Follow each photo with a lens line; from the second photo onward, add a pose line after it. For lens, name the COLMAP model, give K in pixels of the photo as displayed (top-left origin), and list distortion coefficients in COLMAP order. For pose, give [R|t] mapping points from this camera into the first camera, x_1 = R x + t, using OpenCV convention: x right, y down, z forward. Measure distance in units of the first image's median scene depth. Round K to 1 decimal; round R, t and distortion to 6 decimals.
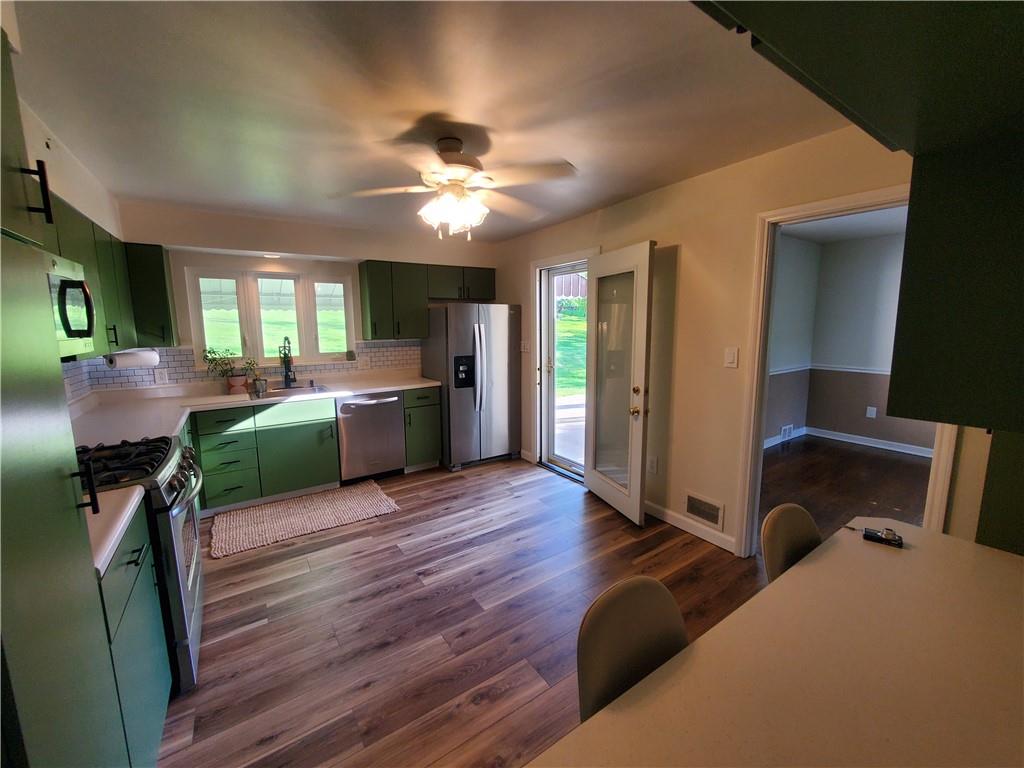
lens RADIAL K [[407.2, 0, 512.7], [0, 407.2, 379.0], [0, 0, 1]] dist [-0.003414, -0.000239]
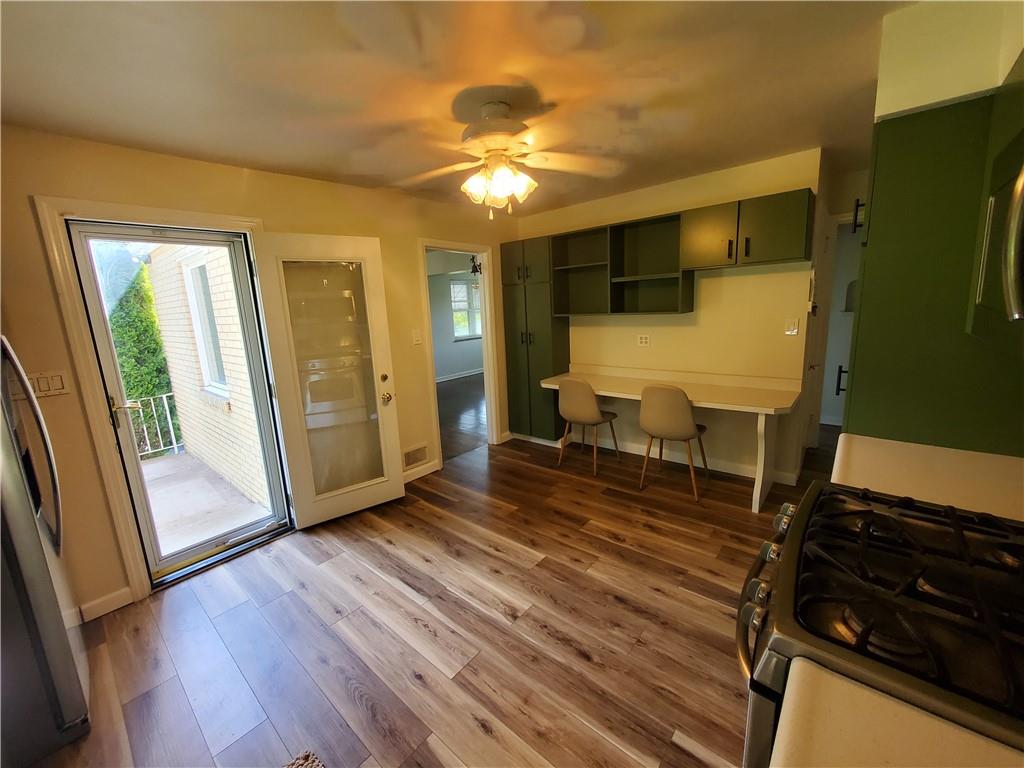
lens RADIAL K [[407.2, 0, 505.7], [0, 407.2, 380.2], [0, 0, 1]] dist [-0.003414, -0.000239]
pose [[-0.255594, -0.154335, 0.954386, -0.635941], [0.186194, 0.960837, 0.205243, -0.099532], [-0.948685, 0.230160, -0.216848, 0.746107]]
